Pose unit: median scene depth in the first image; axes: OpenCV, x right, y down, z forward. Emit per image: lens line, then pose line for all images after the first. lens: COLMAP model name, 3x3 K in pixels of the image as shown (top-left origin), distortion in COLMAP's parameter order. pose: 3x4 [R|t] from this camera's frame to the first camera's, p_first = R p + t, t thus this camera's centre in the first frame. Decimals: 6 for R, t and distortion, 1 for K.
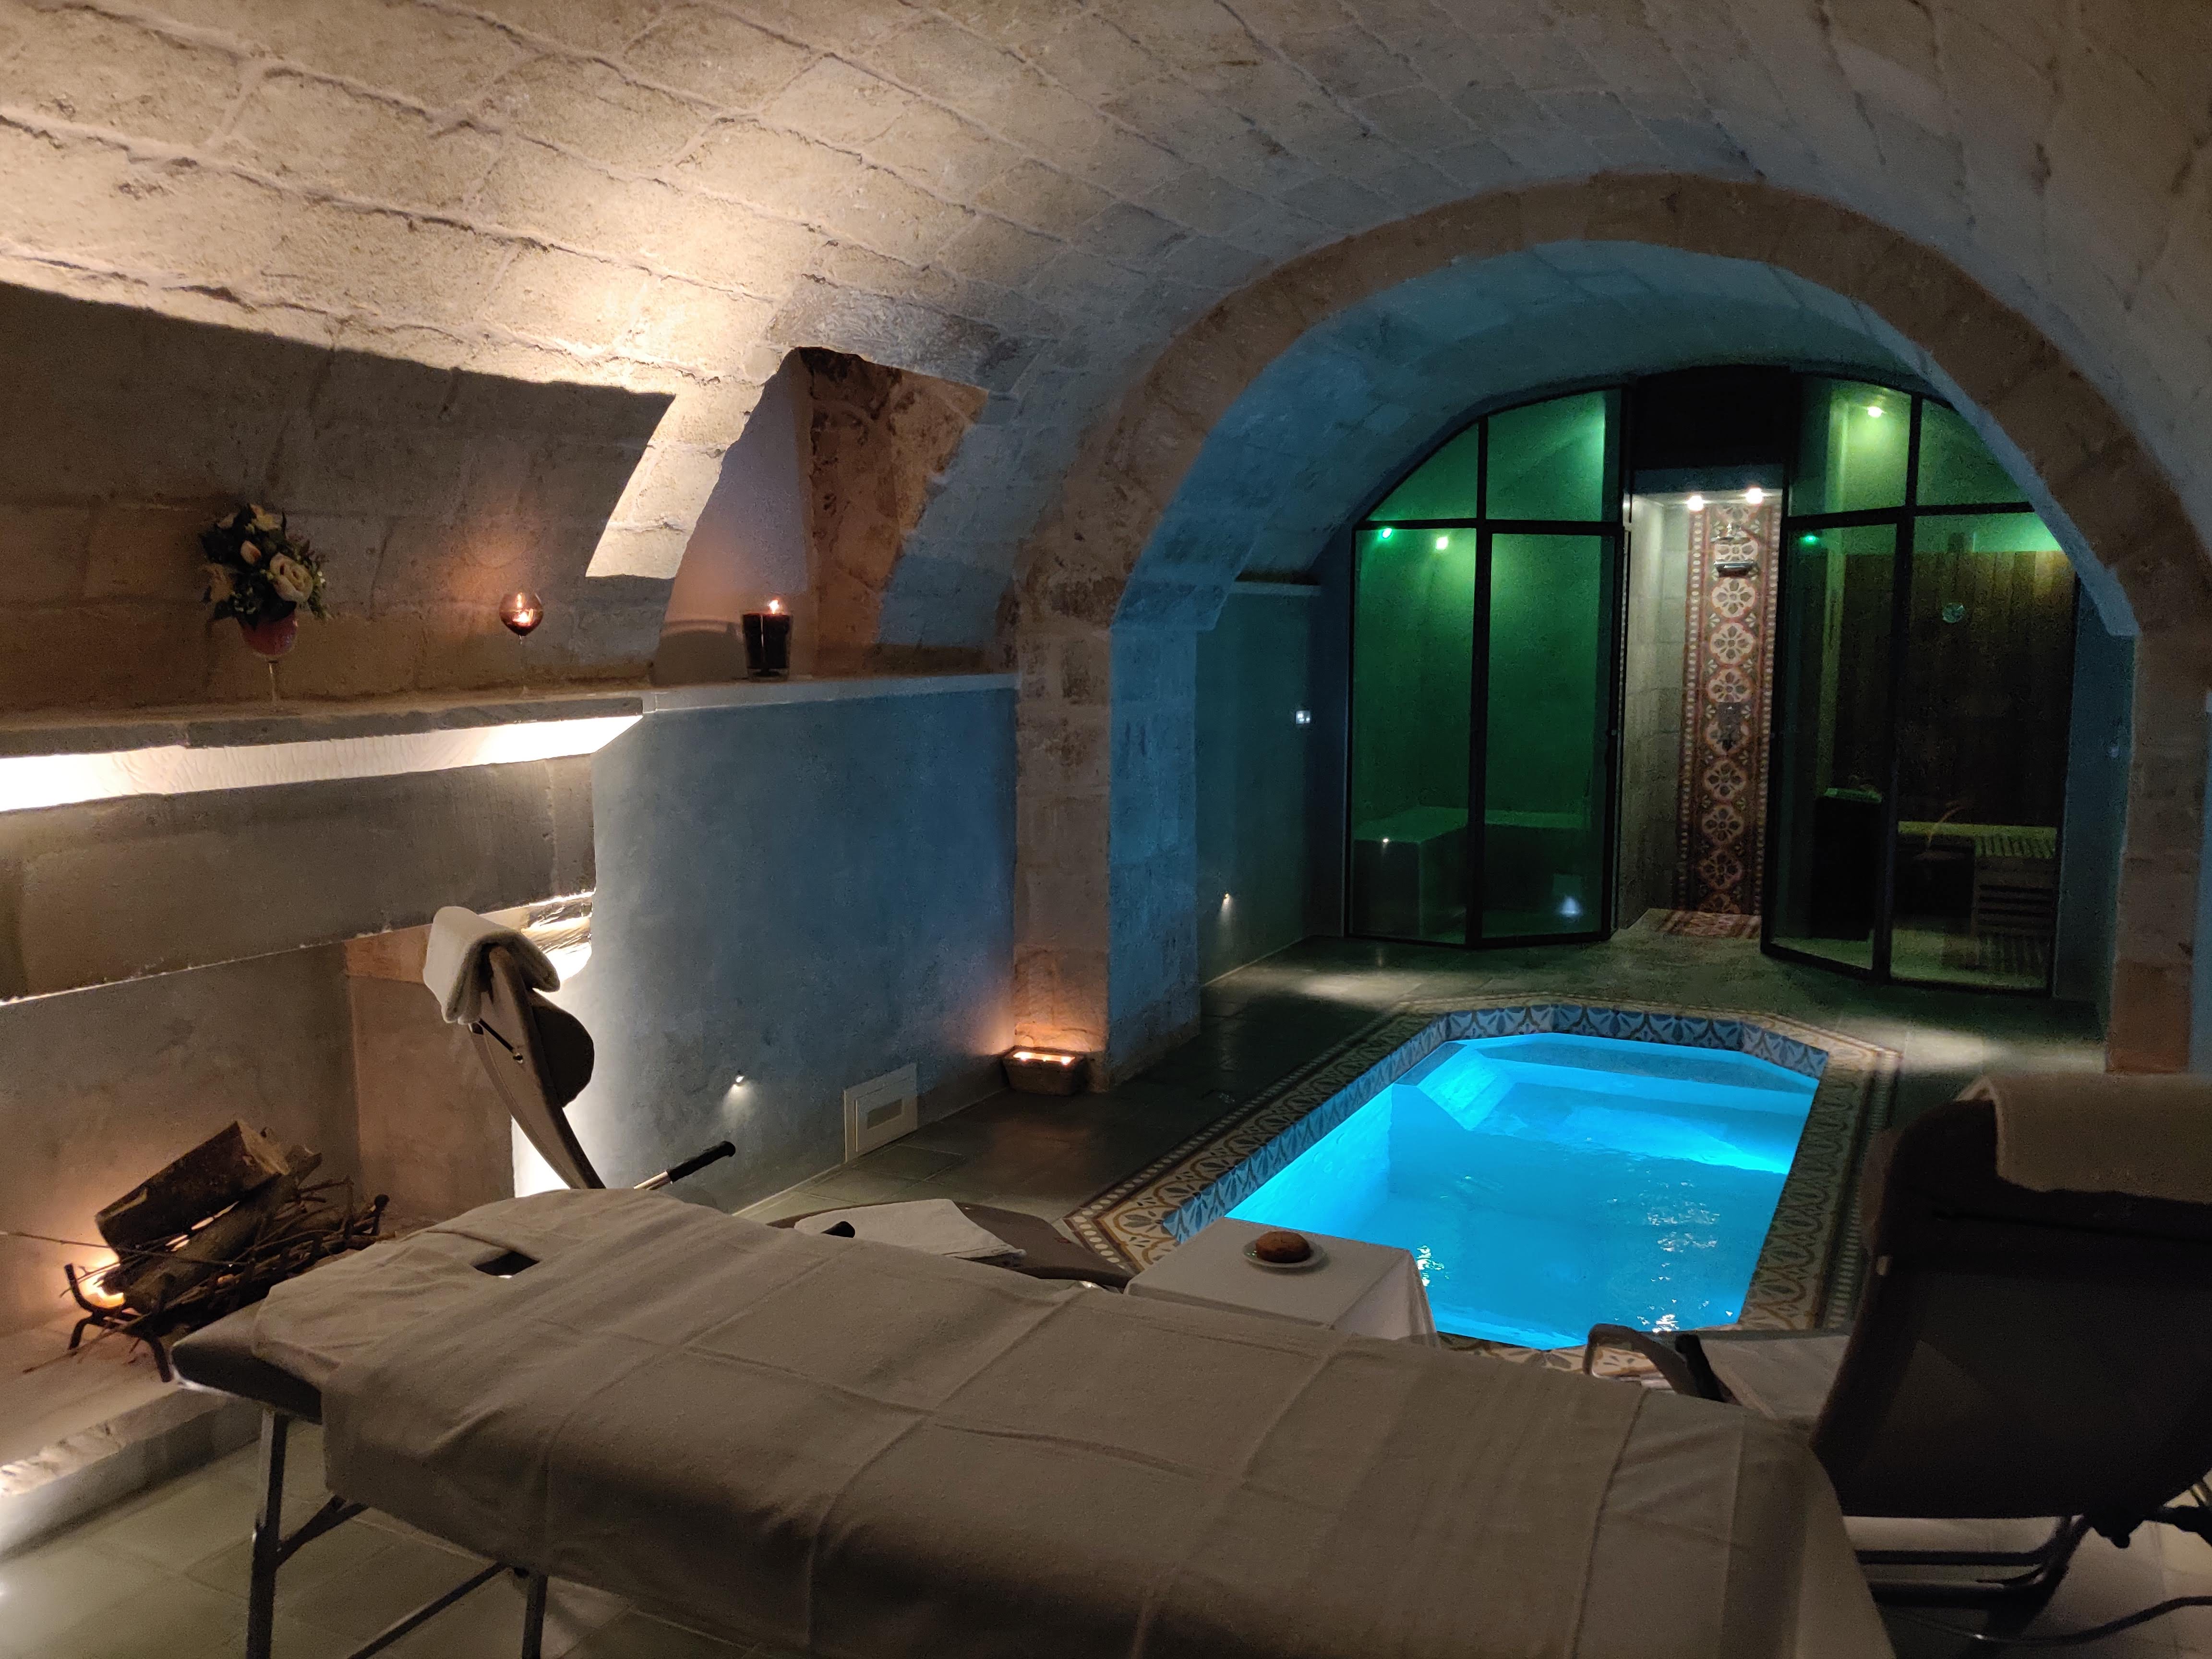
lens RADIAL K [[1711.0, 0, 1113.3], [0, 1711.0, 852.5], [0, 0, 1]] dist [-0.005095, 0.052950]
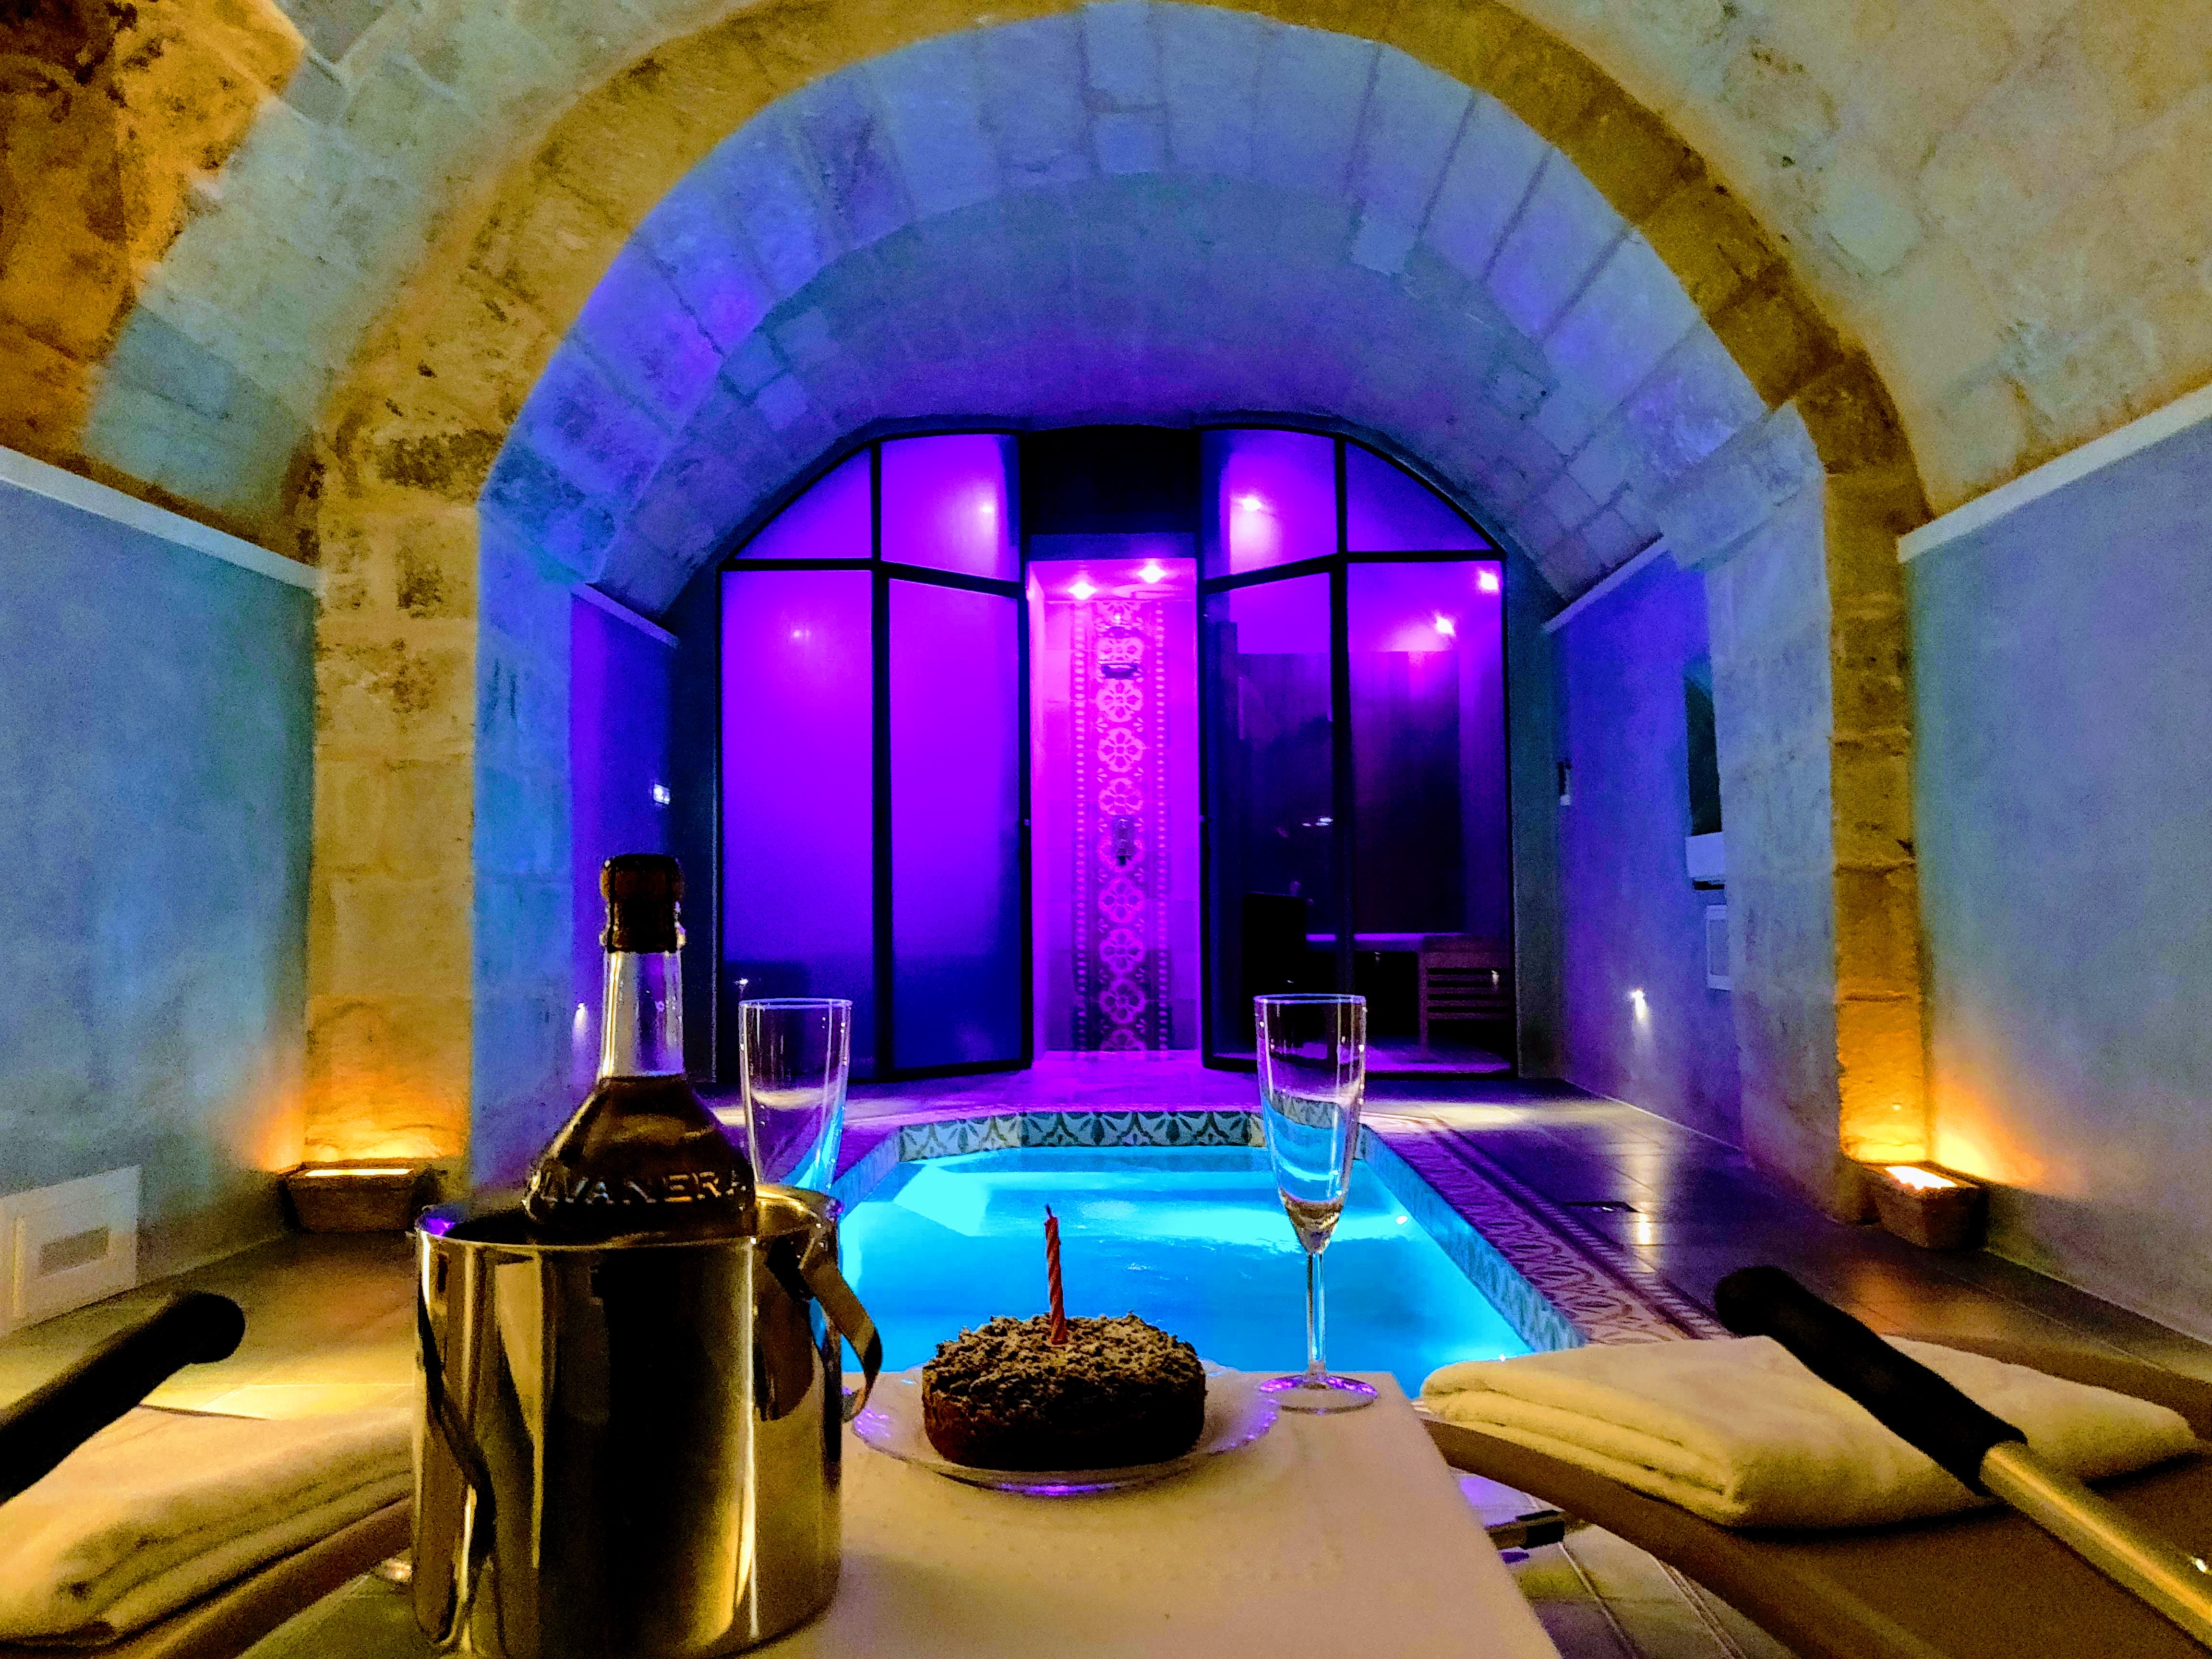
lens RADIAL K [[1743.7, 0, 1098.2], [0, 1743.7, 860.2], [0, 0, 1]] dist [-0.006466, 0.054292]
pose [[0.905390, 0.007162, 0.424520, -0.075013], [0.064126, 0.986081, -0.153402, 0.134864], [-0.419709, 0.166111, 0.892329, 0.327265]]
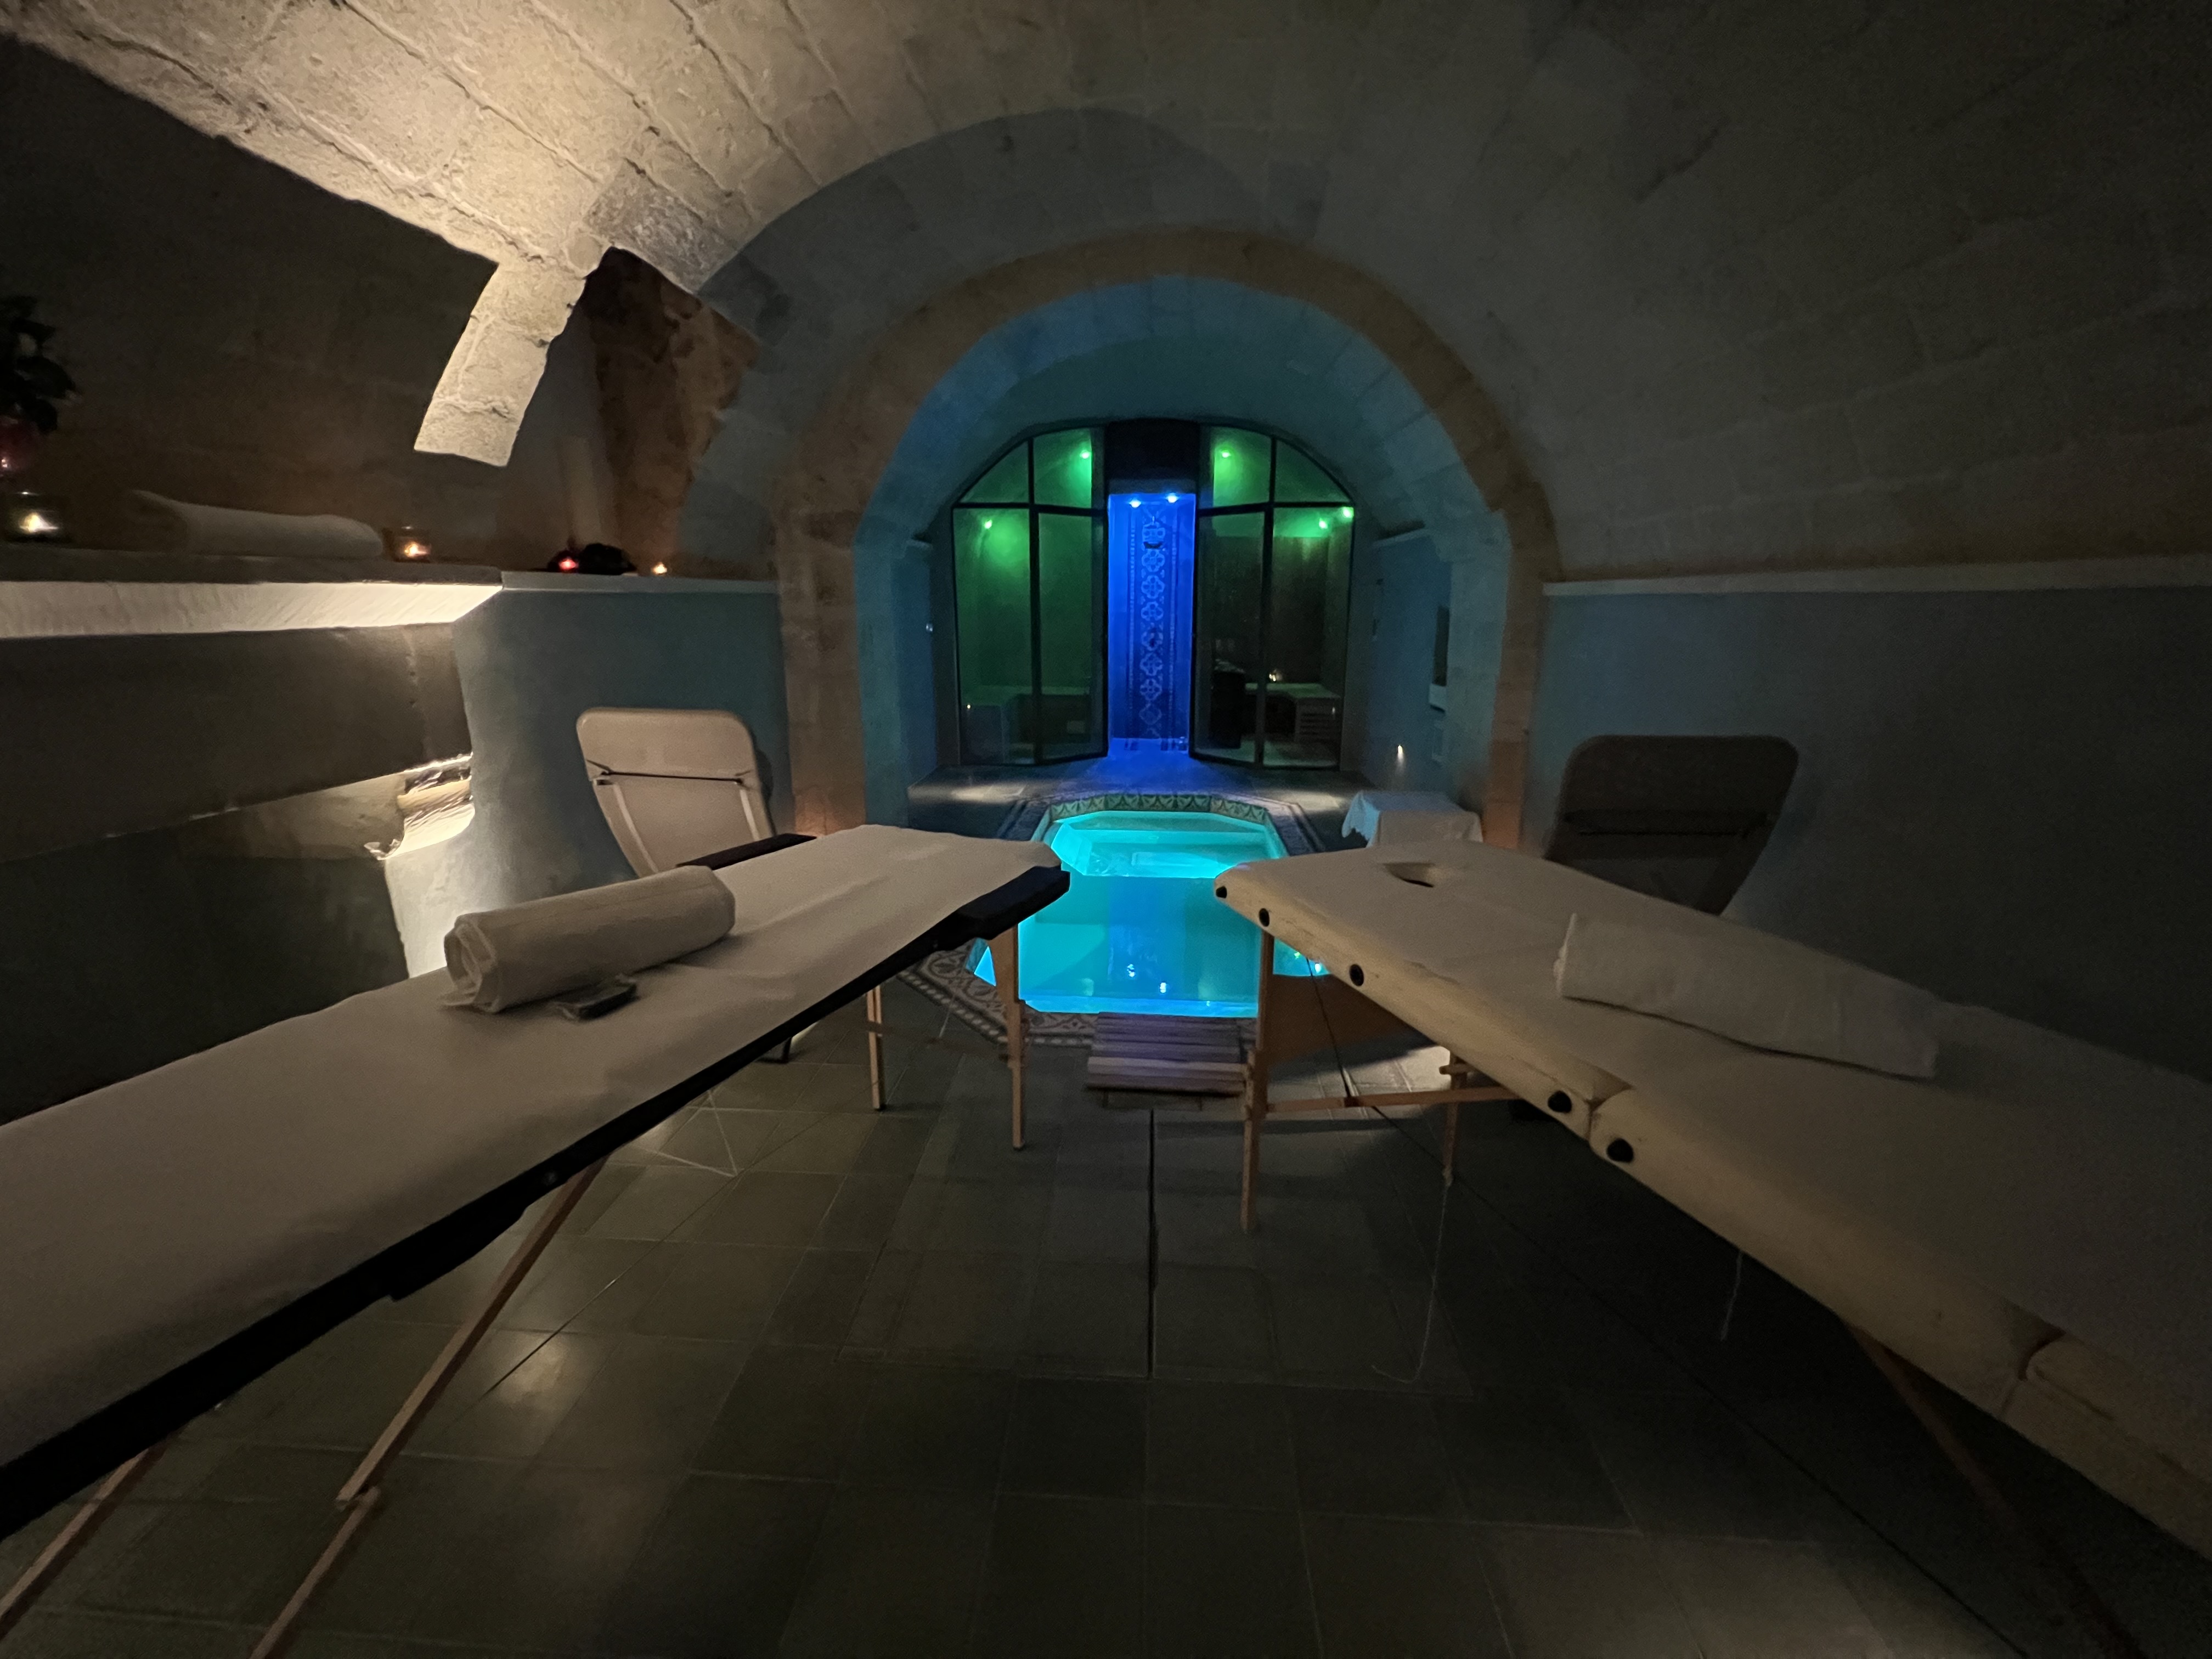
lens RADIAL K [[885.8, 0, 1100.4], [0, 885.8, 829.4], [0, 0, 1]] dist [-0.004401, 0.000577]
pose [[0.919771, -0.095436, 0.380675, -0.117152], [0.049221, 0.990375, 0.129363, 0.012167], [-0.389357, -0.100247, 0.915615, 0.255006]]
